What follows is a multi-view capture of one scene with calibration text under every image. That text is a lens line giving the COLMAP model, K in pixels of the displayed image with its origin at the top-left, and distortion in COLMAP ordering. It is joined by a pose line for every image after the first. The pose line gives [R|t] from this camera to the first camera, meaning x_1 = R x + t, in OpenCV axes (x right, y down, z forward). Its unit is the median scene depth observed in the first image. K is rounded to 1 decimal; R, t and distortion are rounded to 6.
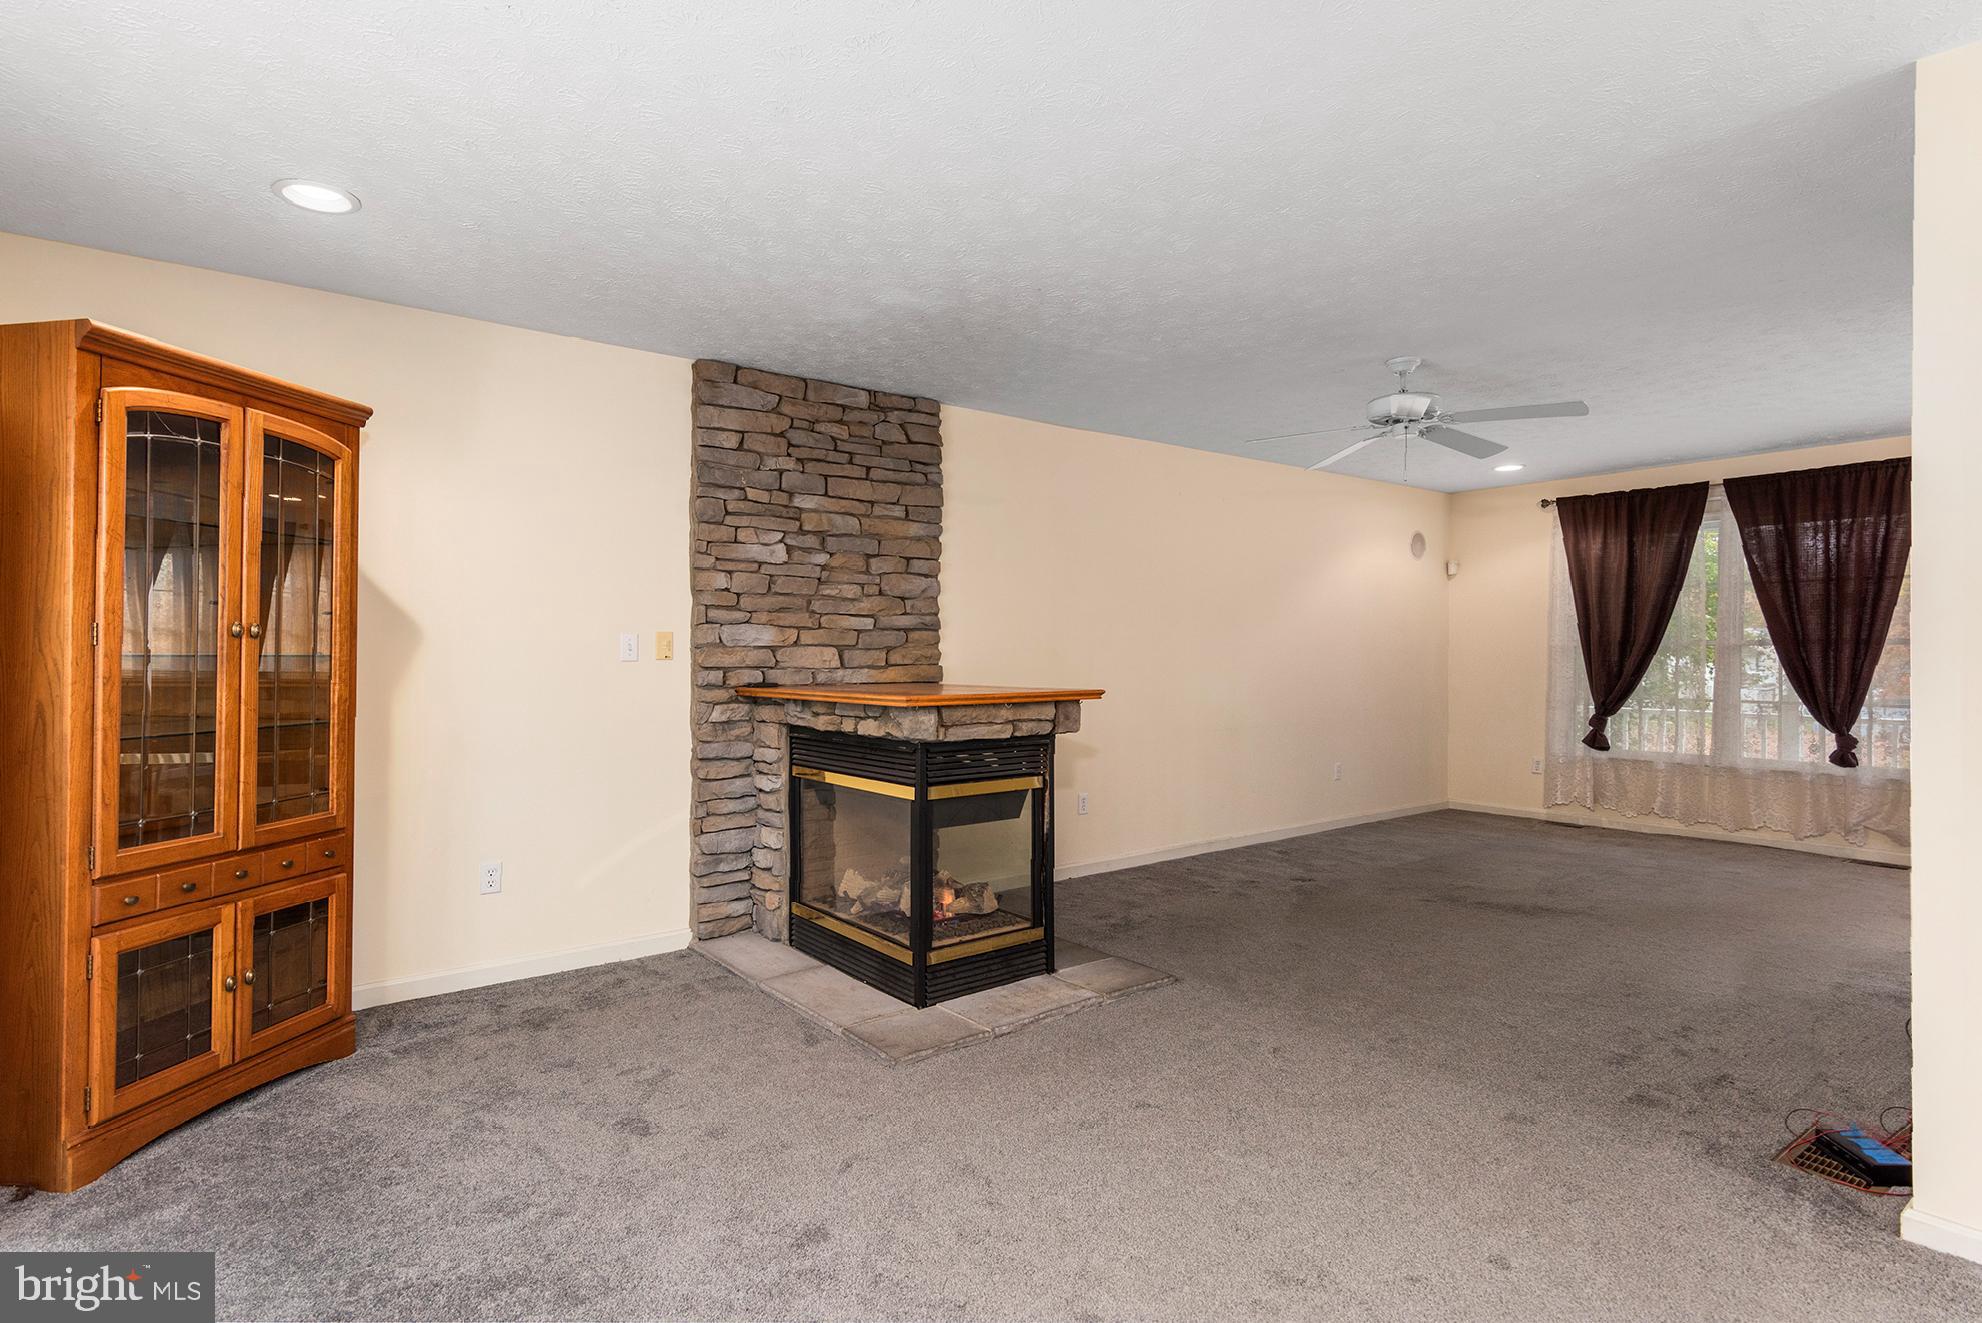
lens RADIAL K [[1002.6, 0, 989.8], [0, 1002.6, 646.4], [0, 0, 1]] dist [-0.000096, 0.000346]
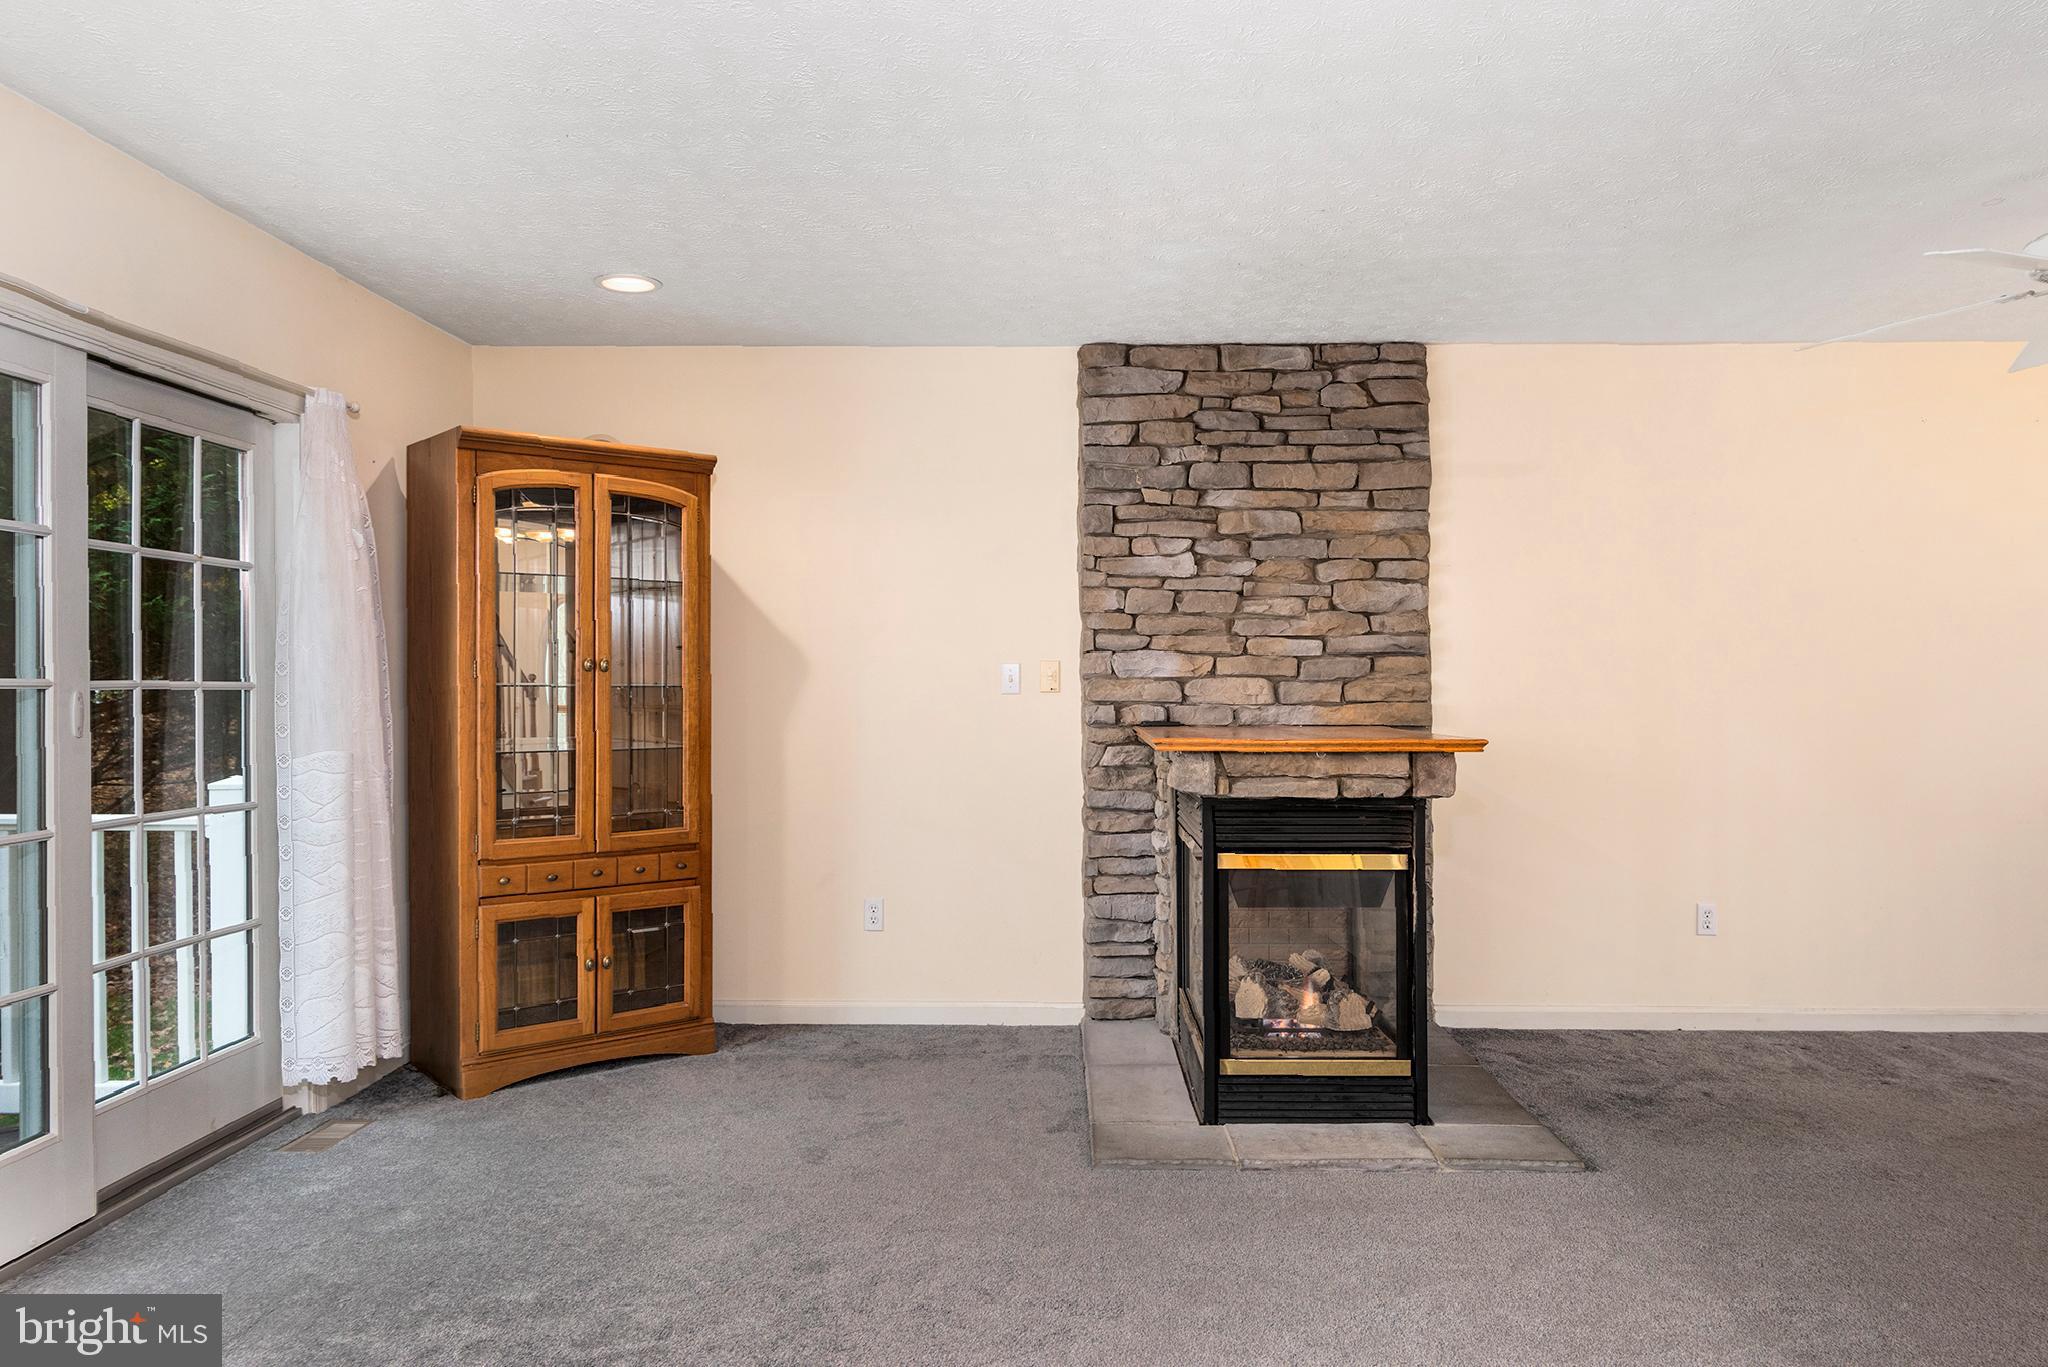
lens RADIAL K [[1410.5, 0, 1024.0], [0, 1410.5, 683.5], [0, 0, 1]] dist [0.004019, -0.002070]
pose [[0.782830, 0.002711, -0.622230, 0.419863], [0.000559, 0.999987, 0.005060, -0.001185], [0.622236, -0.004309, 0.782818, 0.013590]]
